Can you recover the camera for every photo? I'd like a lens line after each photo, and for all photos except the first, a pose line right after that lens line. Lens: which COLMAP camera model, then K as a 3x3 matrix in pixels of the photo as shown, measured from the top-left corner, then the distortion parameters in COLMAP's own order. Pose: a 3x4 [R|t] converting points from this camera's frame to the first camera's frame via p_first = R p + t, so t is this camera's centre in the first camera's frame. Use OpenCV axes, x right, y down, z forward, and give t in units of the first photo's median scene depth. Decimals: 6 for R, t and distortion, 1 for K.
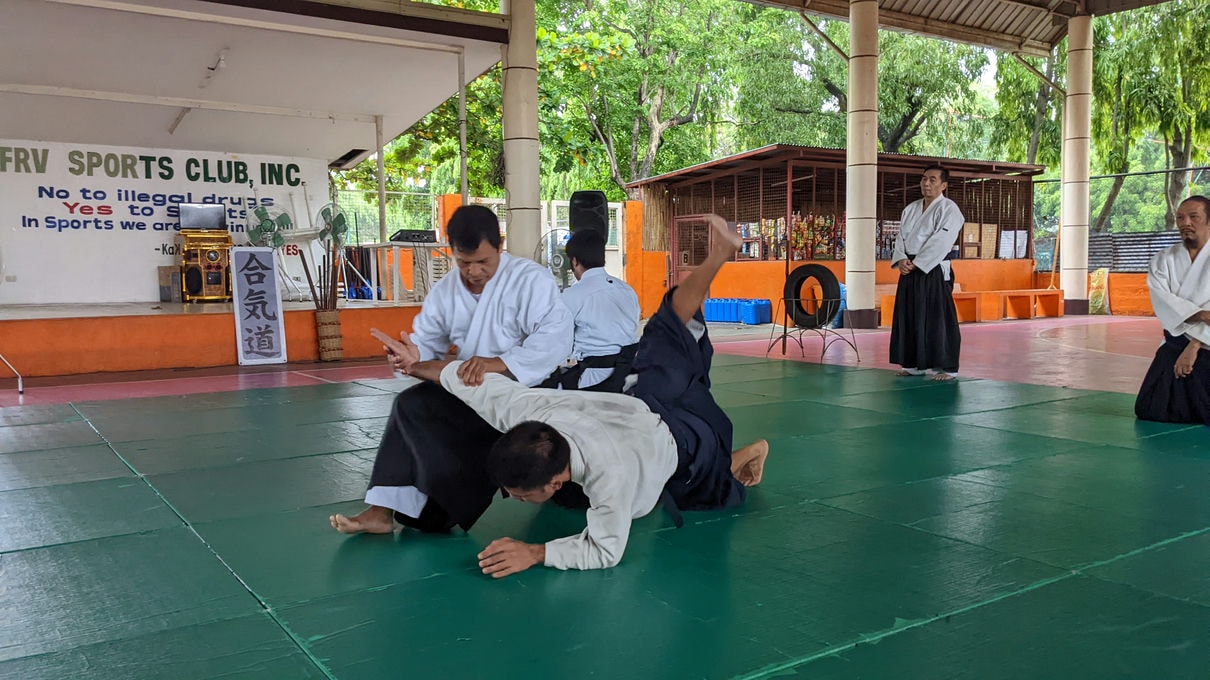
lens RADIAL K [[943.3, 0, 584.7], [0, 943.3, 347.8], [0, 0, 1]] dist [0.058291, -0.086206]
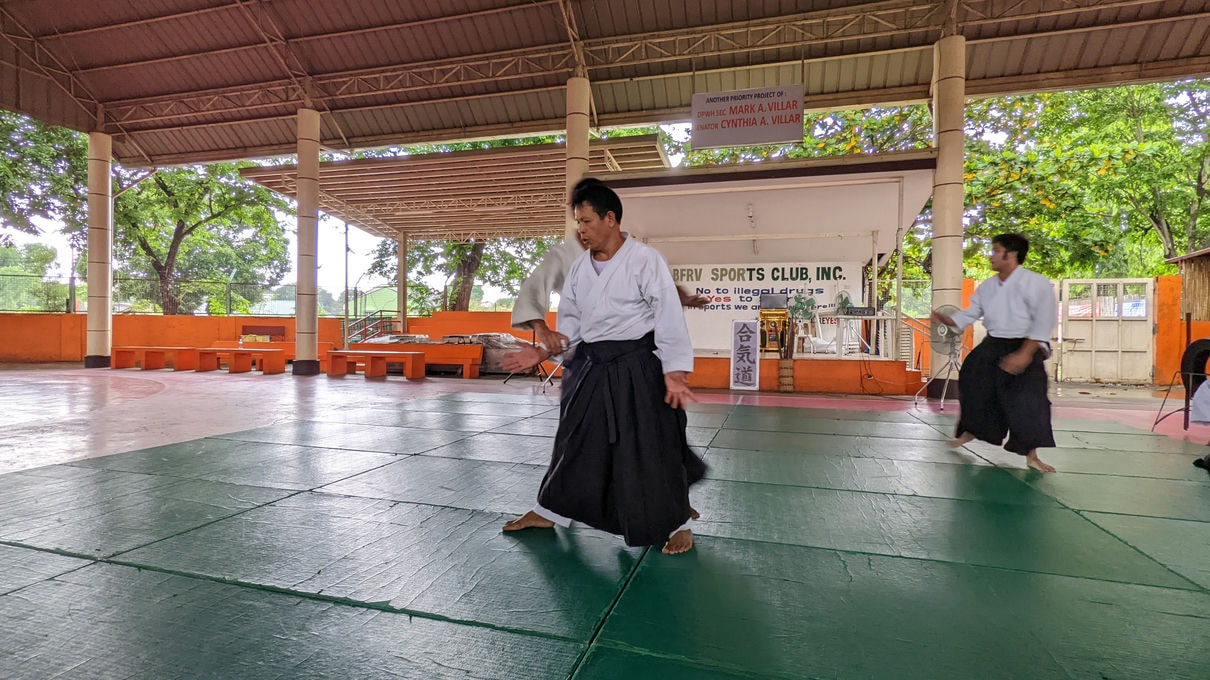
lens RADIAL K [[572.4, 0, 614.7], [0, 572.4, 339.1], [0, 0, 1]] dist [-0.003217, 0.004744]
pose [[0.654166, 0.026246, -0.755896, 0.182821], [-0.077578, 0.996455, -0.032538, -0.014438], [0.752362, 0.079926, 0.653883, 0.116515]]
